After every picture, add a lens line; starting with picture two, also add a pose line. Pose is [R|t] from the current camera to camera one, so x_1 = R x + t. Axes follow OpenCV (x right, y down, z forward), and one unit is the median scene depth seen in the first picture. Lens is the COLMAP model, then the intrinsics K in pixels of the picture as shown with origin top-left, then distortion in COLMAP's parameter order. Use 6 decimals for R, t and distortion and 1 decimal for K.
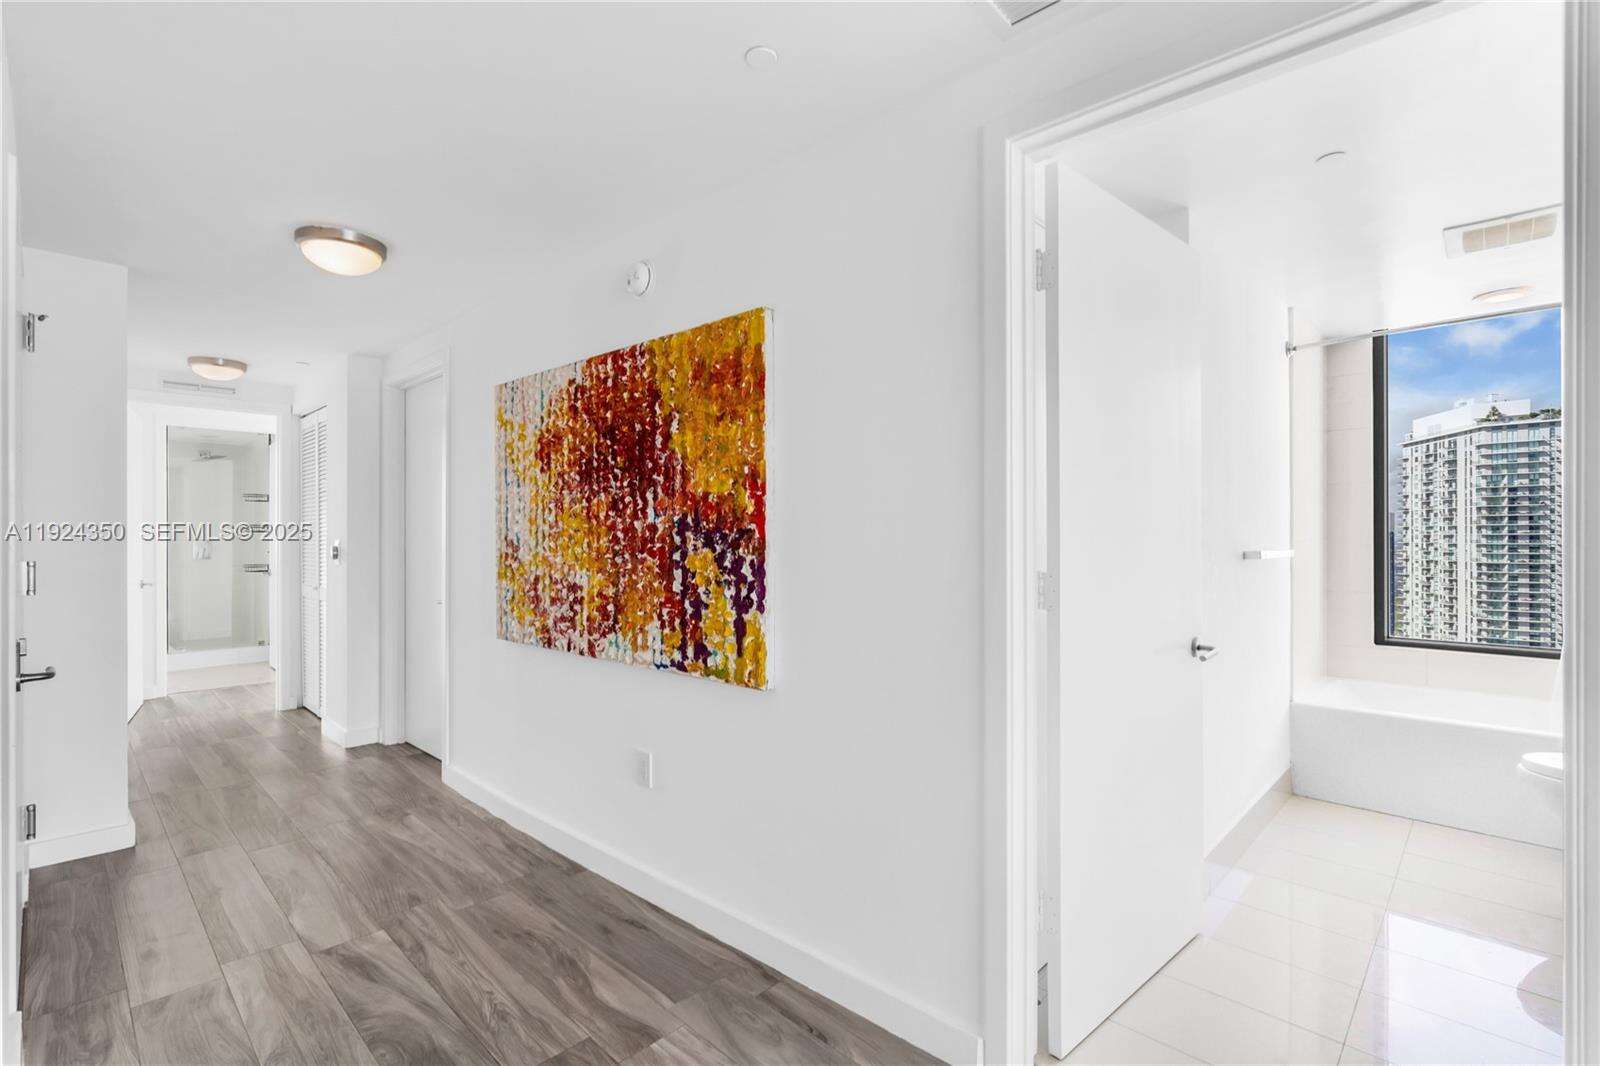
lens RADIAL K [[727.1, 0, 795.4], [0, 727.1, 537.3], [0, 0, 1]] dist [0.001665, 0.000153]
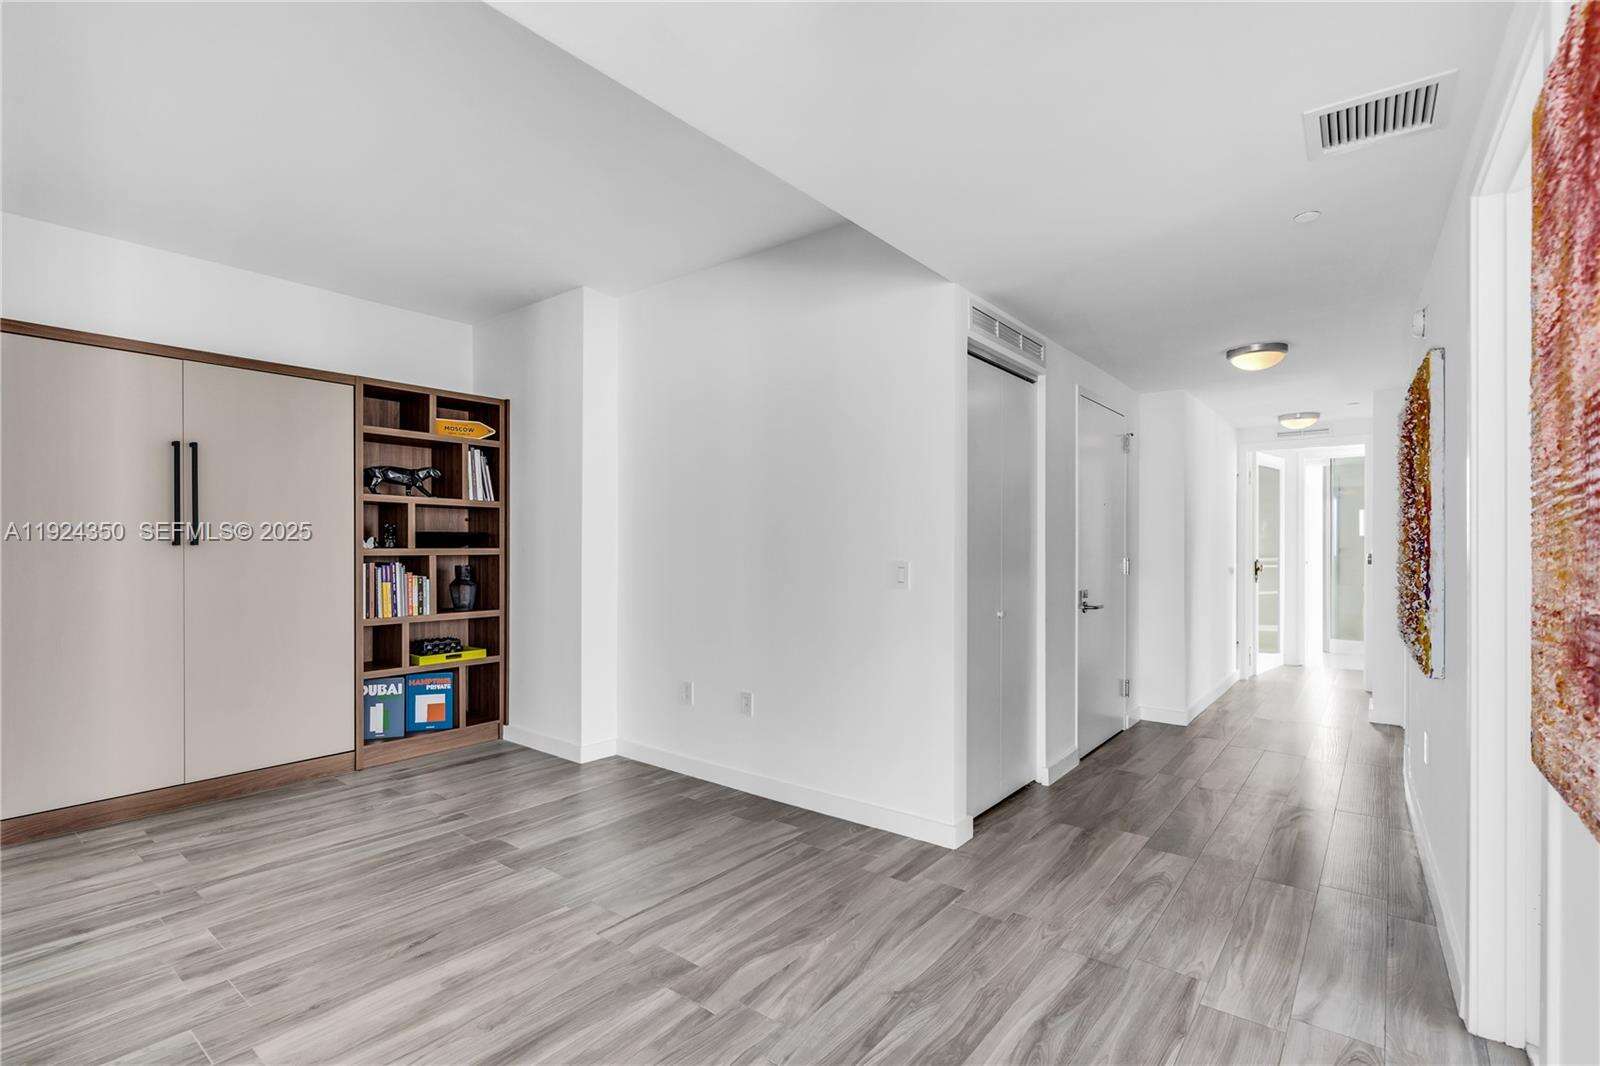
lens RADIAL K [[756.3, 0, 789.5], [0, 756.3, 541.0], [0, 0, 1]] dist [-0.002867, 0.000768]
pose [[0.091160, -0.000693, -0.995836, 0.861266], [-0.005159, 0.999986, -0.001168, -0.003425], [0.995823, 0.005244, 0.091155, -0.101325]]
